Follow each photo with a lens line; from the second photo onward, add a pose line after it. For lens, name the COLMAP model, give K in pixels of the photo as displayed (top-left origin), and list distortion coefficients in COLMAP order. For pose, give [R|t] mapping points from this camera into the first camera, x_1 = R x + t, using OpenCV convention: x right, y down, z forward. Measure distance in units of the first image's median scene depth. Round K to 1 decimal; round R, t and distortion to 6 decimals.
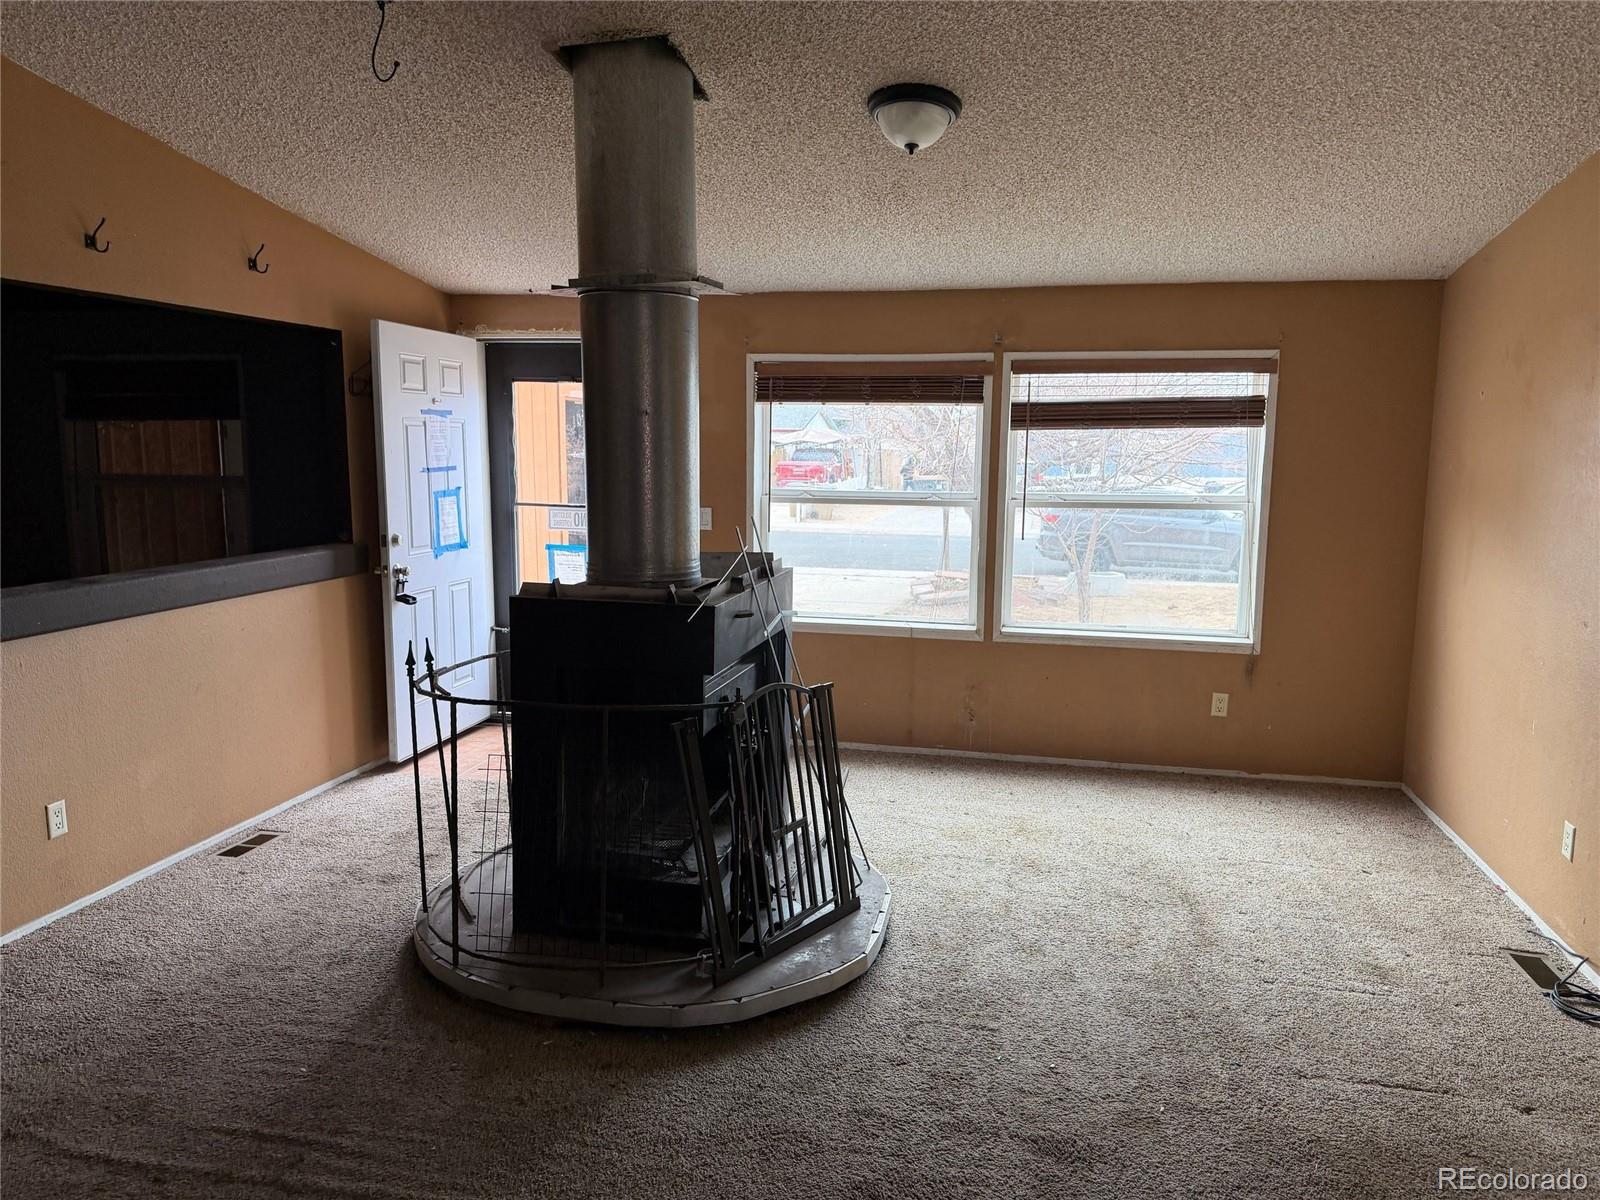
lens RADIAL K [[1144.2, 0, 807.6], [0, 1144.2, 611.9], [0, 0, 1]] dist [0.088300, -0.072063]
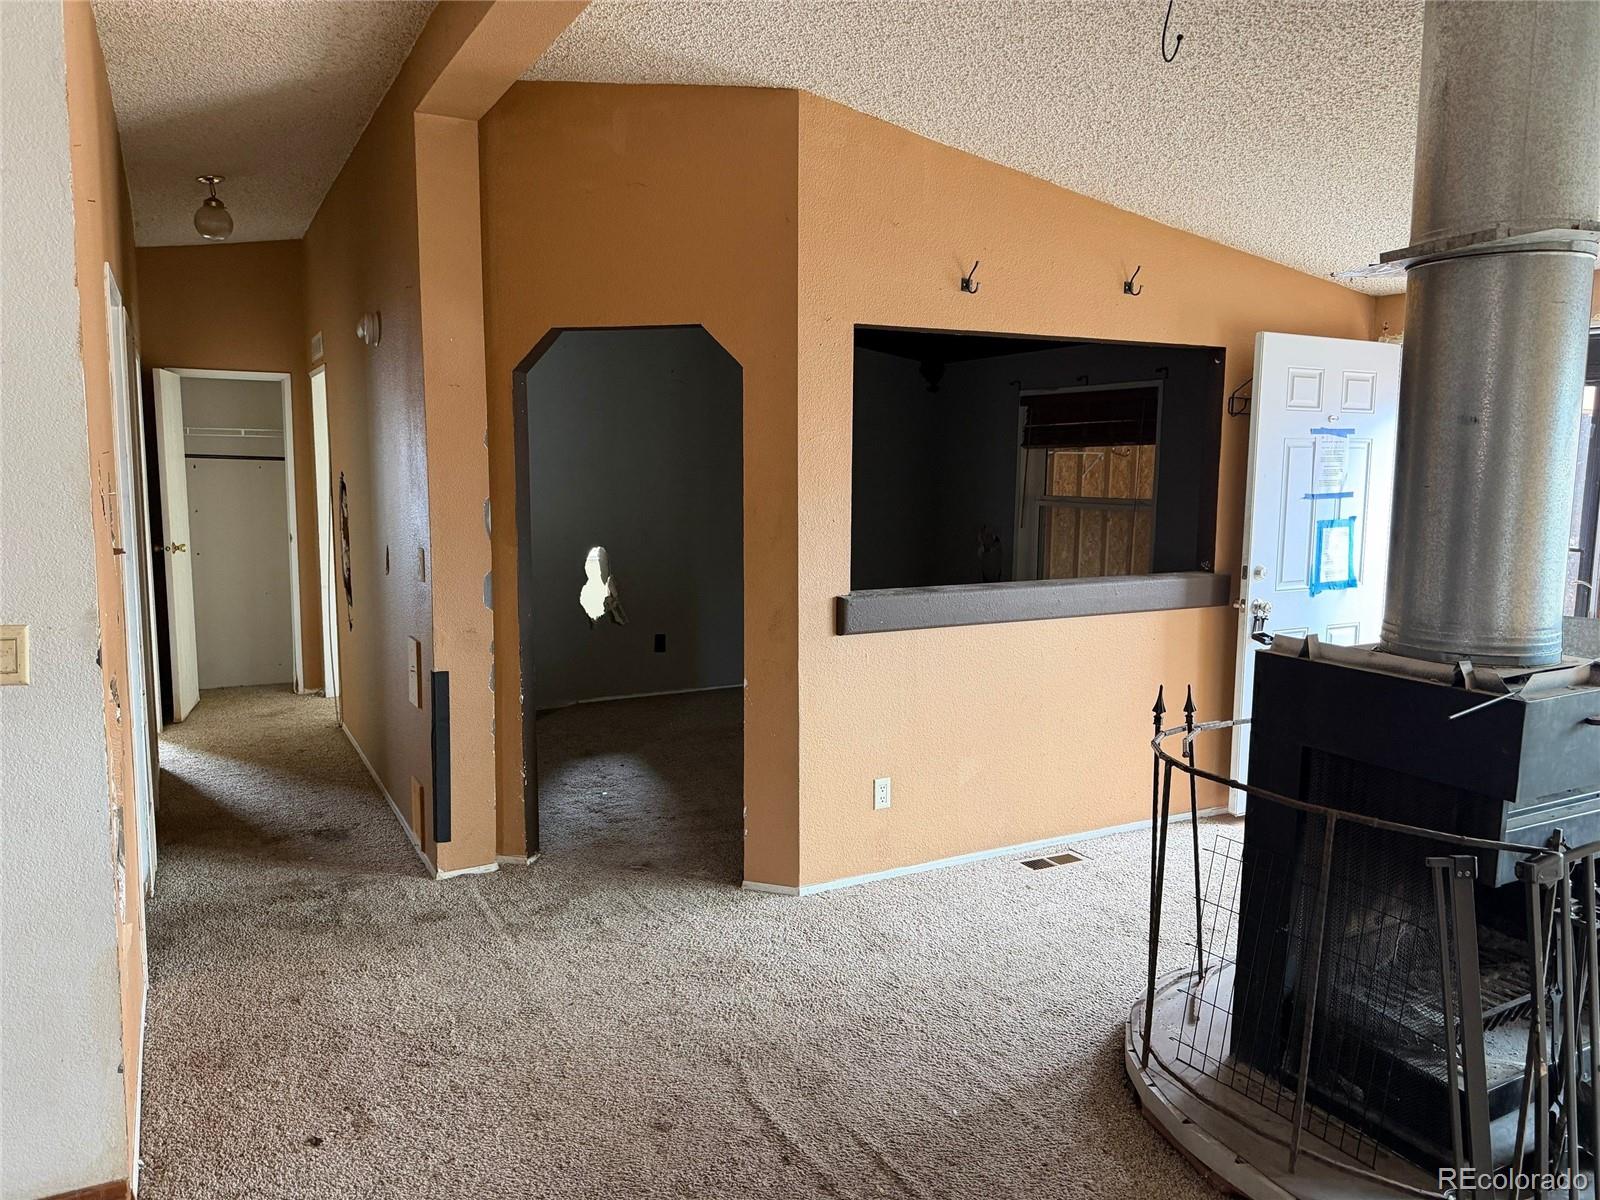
lens RADIAL K [[1138.5, 0, 800.0], [0, 1138.5, 600.0], [0, 0, 1]] dist [0.105642, -0.168157]
pose [[0.655436, 0.093467, -0.749445, 0.092658], [-0.116925, 0.992906, 0.021572, -0.019121], [0.746145, 0.073490, 0.661715, 0.142332]]
